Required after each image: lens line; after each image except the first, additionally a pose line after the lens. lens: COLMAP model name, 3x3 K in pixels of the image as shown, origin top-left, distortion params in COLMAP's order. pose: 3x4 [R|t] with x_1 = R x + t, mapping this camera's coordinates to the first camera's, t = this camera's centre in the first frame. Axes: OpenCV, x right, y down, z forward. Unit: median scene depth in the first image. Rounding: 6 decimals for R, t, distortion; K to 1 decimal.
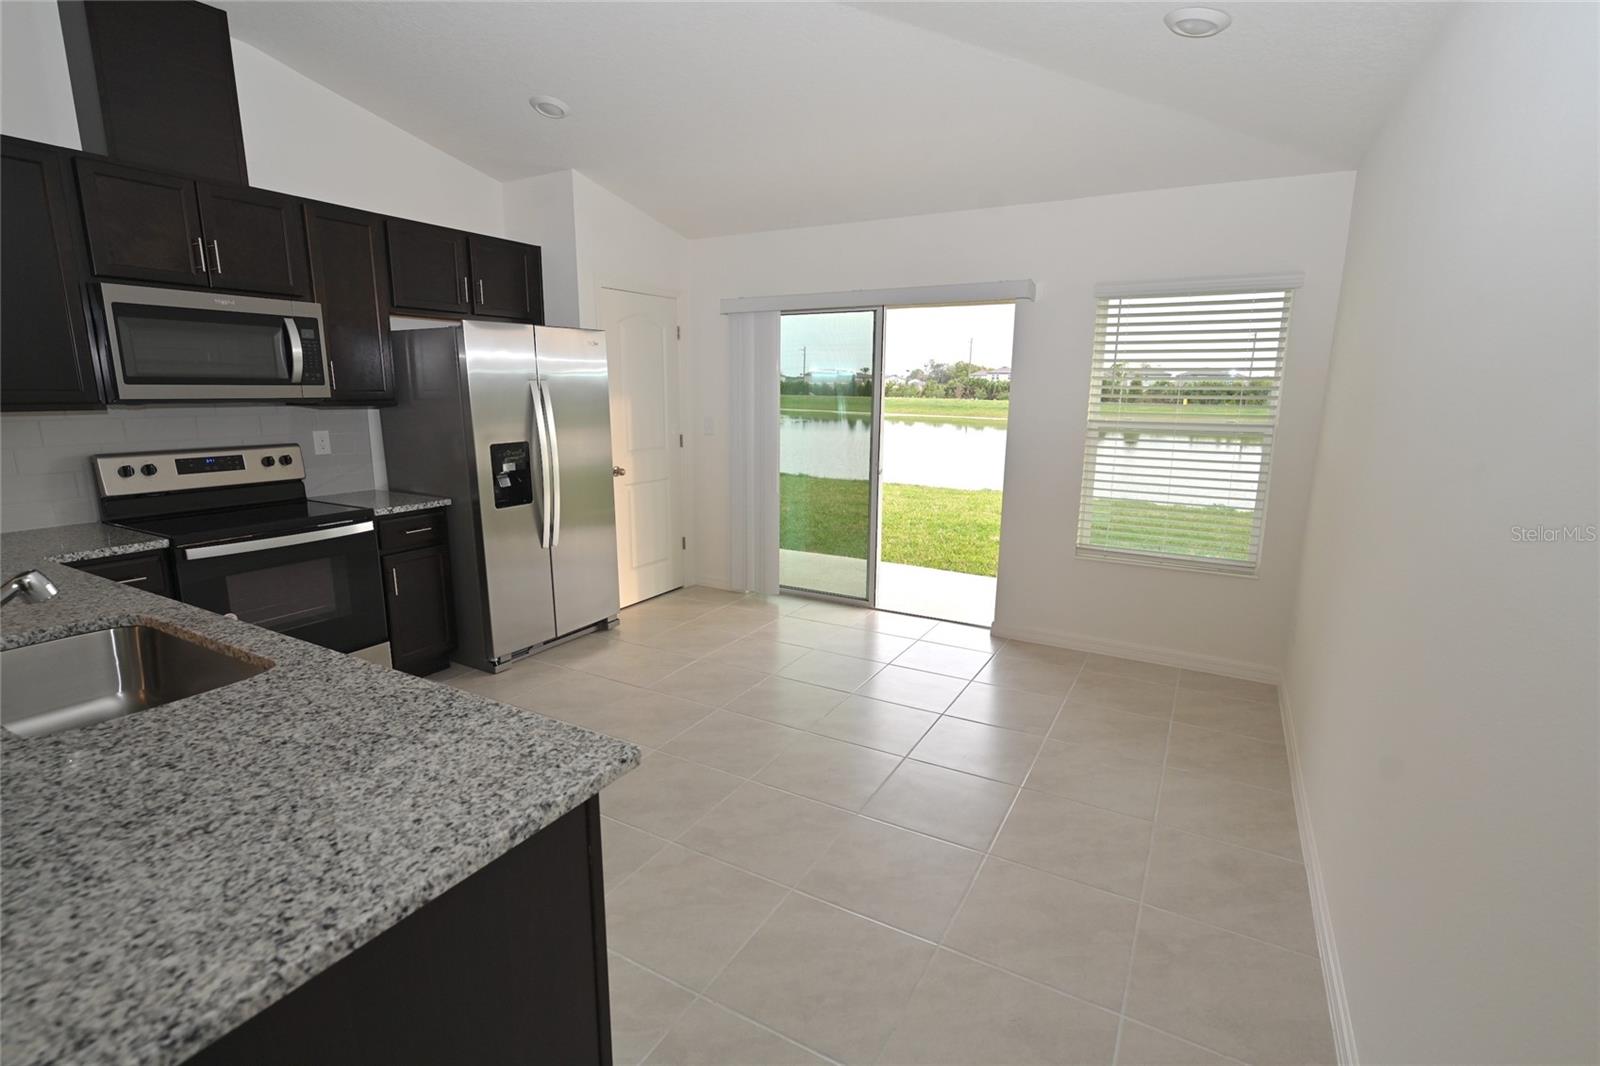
lens RADIAL K [[750.6, 0, 797.3], [0, 750.6, 533.7], [0, 0, 1]] dist [0.004570, -0.000634]
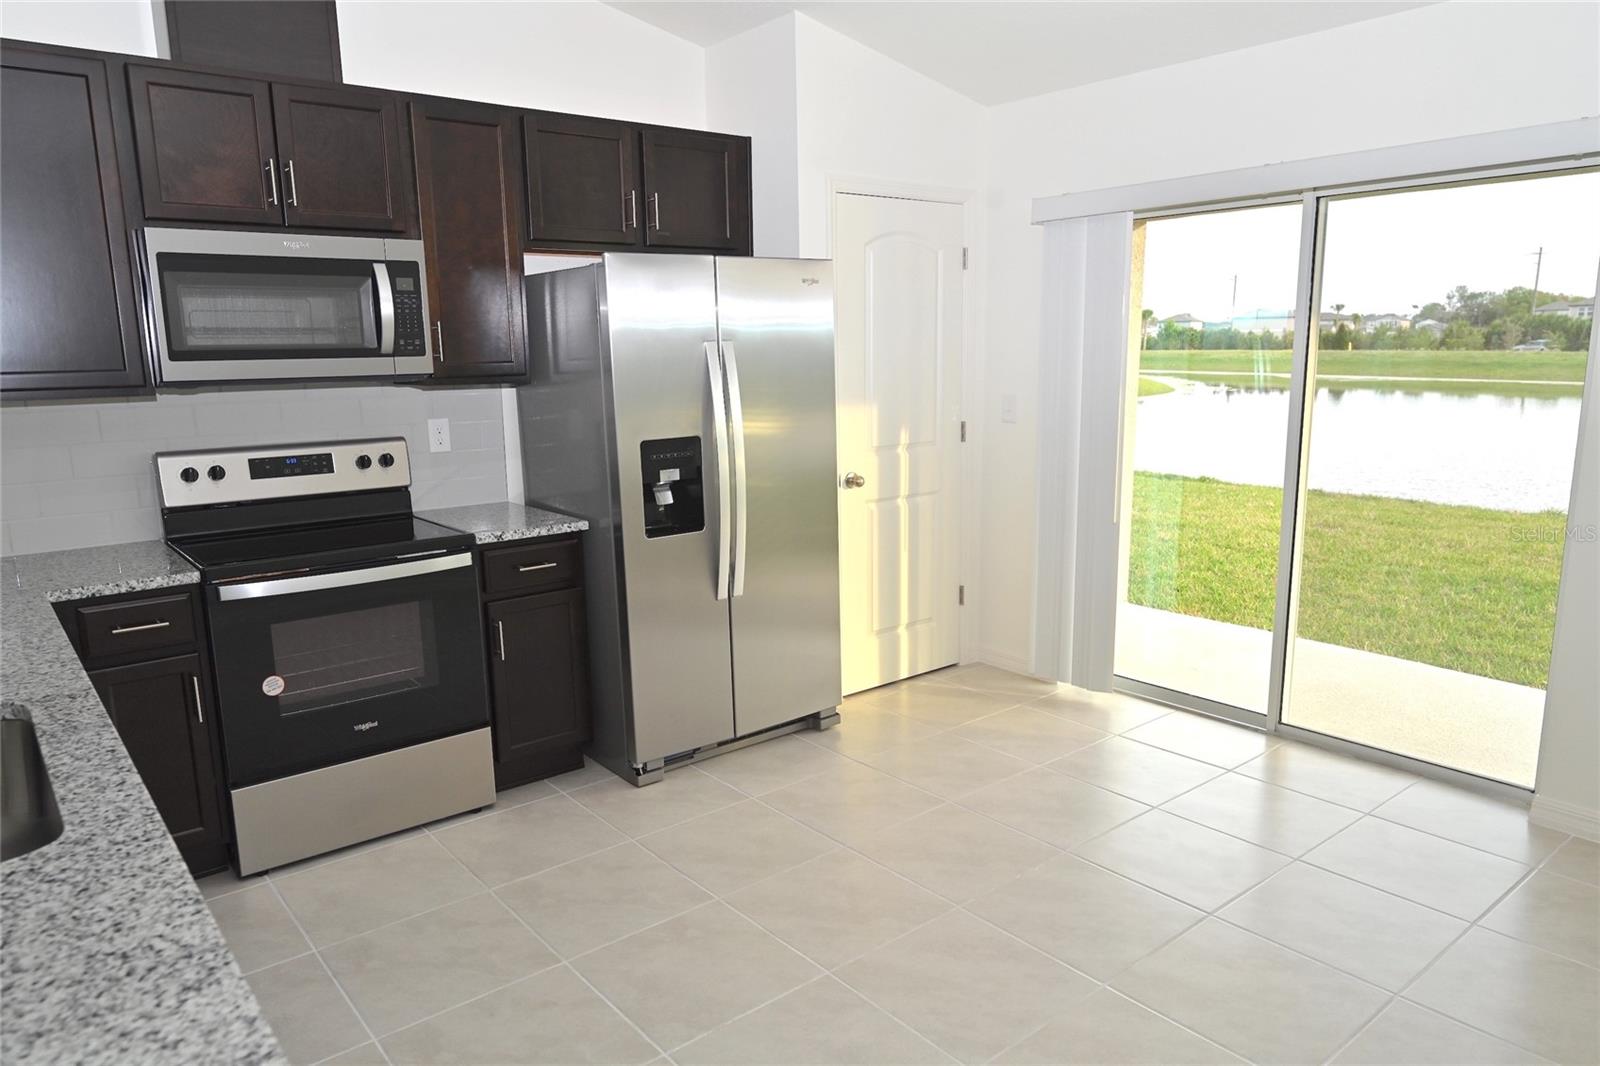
lens RADIAL K [[1076.1, 0, 797.1], [0, 1076.1, 541.0], [0, 0, 1]] dist [0.005858, -0.003817]
pose [[0.932357, 0.043771, -0.358879, 0.056265], [-0.047506, 0.998870, -0.001592, -0.033466], [0.358404, 0.018533, 0.933383, 0.159010]]
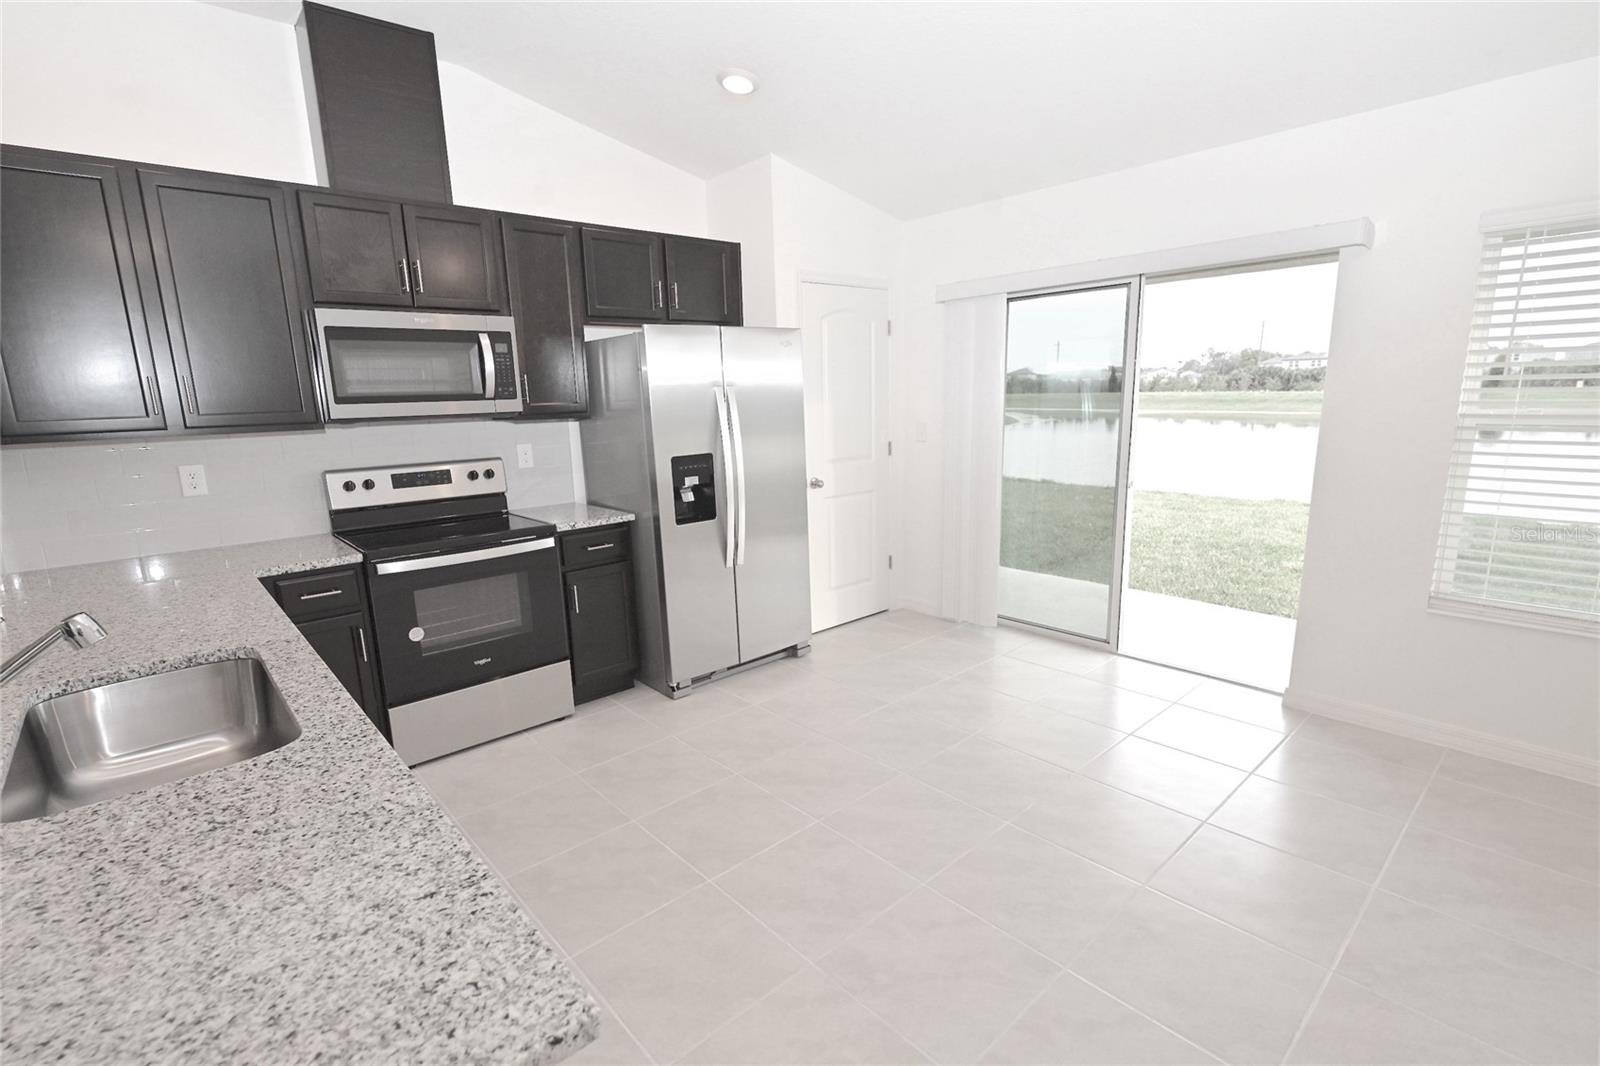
lens RADIAL K [[750.6, 0, 789.8], [0, 750.6, 540.8], [0, 0, 1]] dist [0.004570, -0.000634]
pose [[0.946676, 0.029248, -0.320857, 0.031778], [-0.027384, 0.999572, 0.010323, -0.025802], [0.321022, -0.000986, 0.947071, 0.149388]]
